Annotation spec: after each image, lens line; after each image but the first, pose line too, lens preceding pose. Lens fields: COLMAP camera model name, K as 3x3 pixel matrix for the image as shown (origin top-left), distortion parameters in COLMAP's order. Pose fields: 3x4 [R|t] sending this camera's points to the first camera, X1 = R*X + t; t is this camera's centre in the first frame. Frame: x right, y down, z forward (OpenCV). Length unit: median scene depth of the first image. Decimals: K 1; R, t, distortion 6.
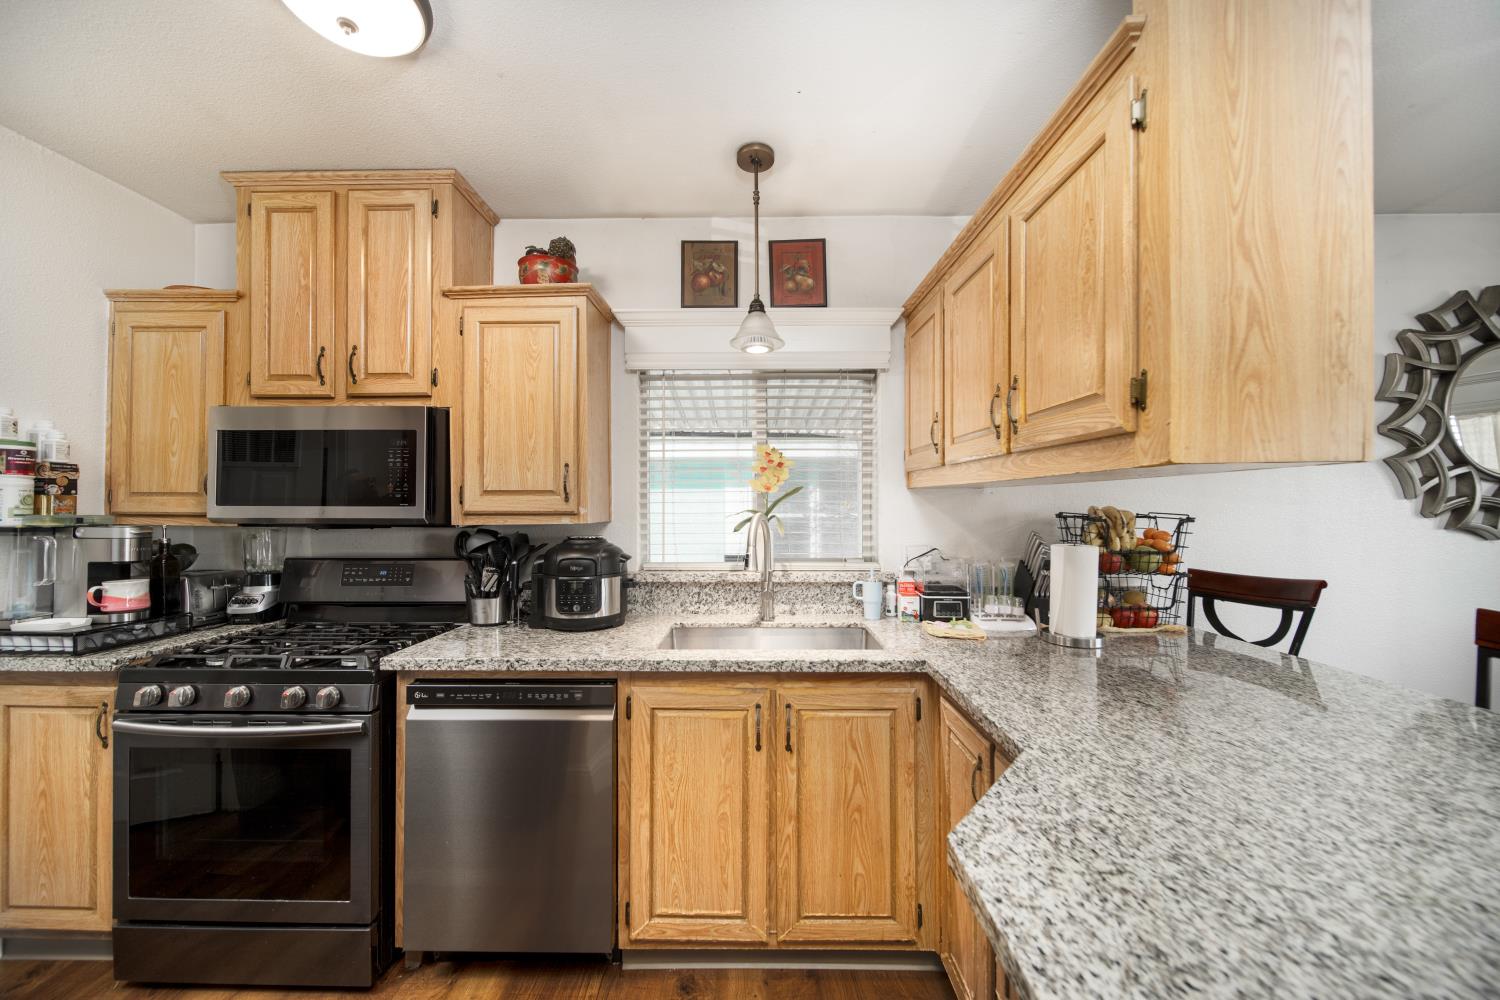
lens RADIAL K [[544.0, 0, 740.5], [0, 544.0, 500.4], [0, 0, 1]] dist [-0.012554, -0.000051]
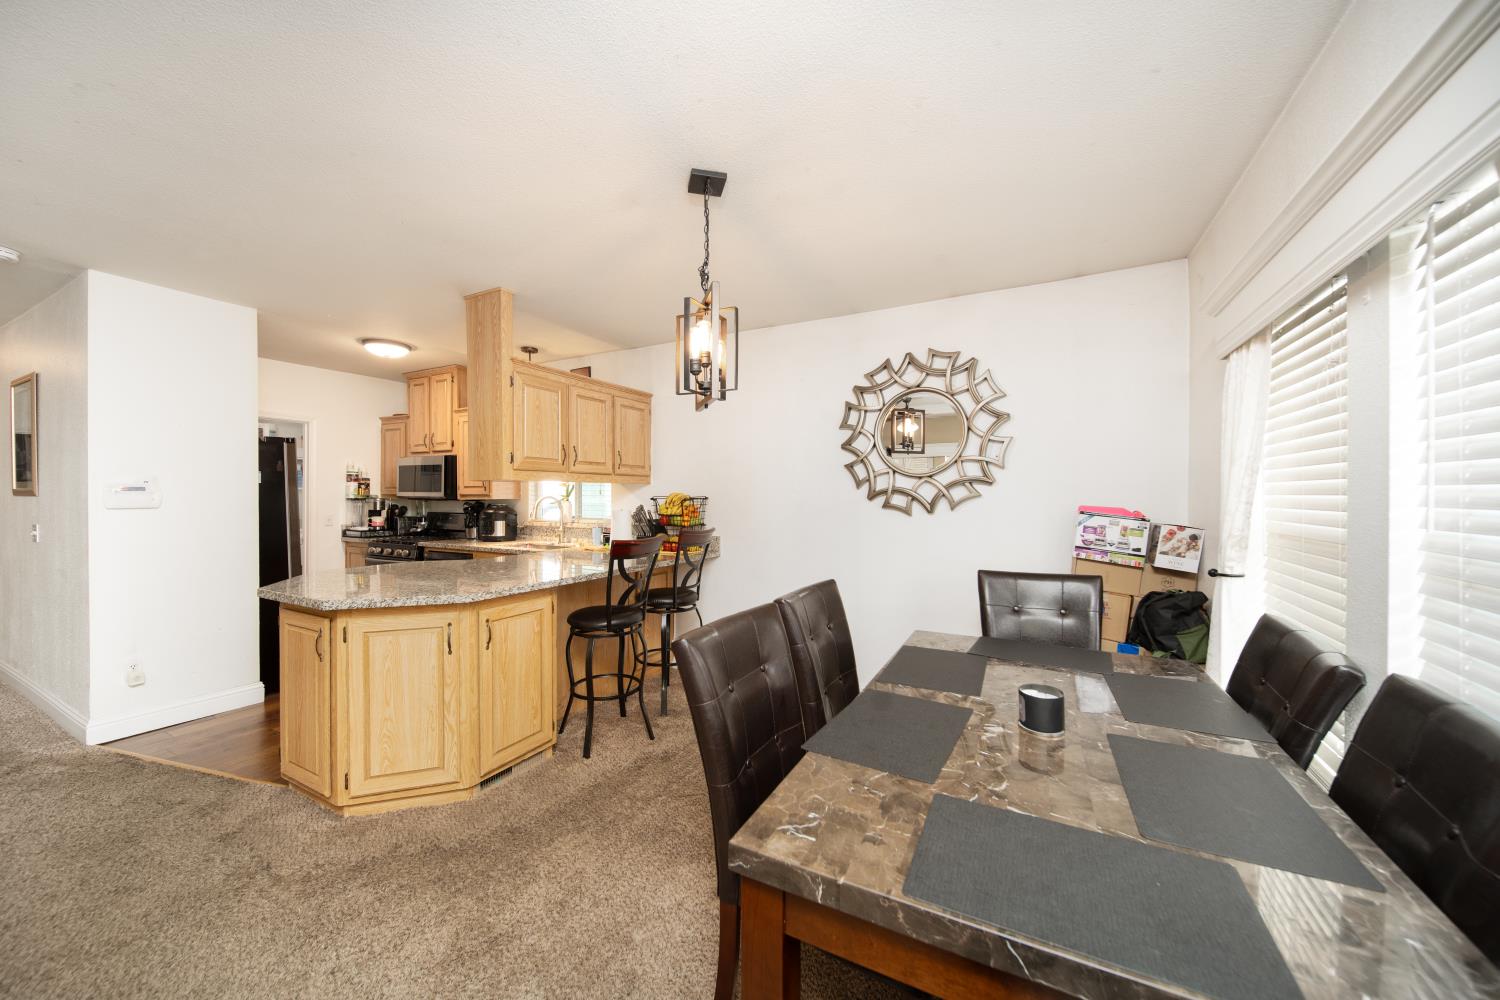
lens RADIAL K [[544.0, 0, 754.3], [0, 544.0, 500.5], [0, 0, 1]] dist [-0.012554, -0.000051]
pose [[0.891008, 0.007872, -0.453920, 1.968074], [0.000616, 0.999828, 0.018548, 0.003287], [0.453987, -0.016806, 0.890850, -0.702215]]
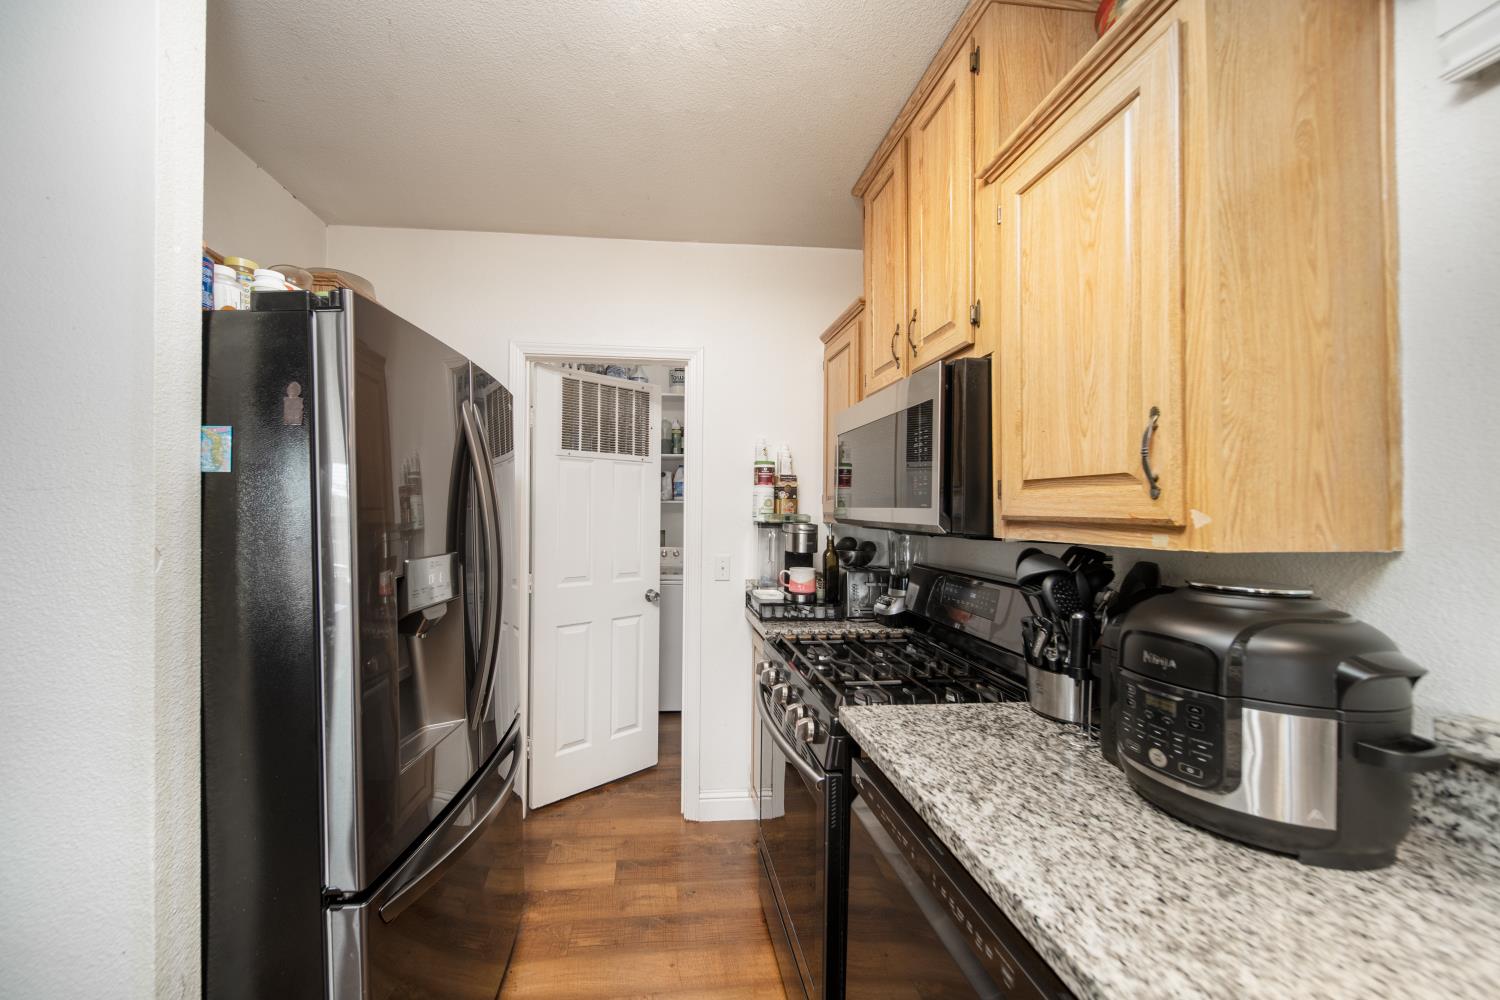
lens RADIAL K [[544.0, 0, 740.1], [0, 544.0, 507.6], [0, 0, 1]] dist [-0.012554, -0.000051]
pose [[0.148951, 0.001016, -0.988844, 0.050449], [0.003969, 0.999991, 0.001625, 0.008093], [0.988837, -0.004166, 0.148946, 0.615431]]
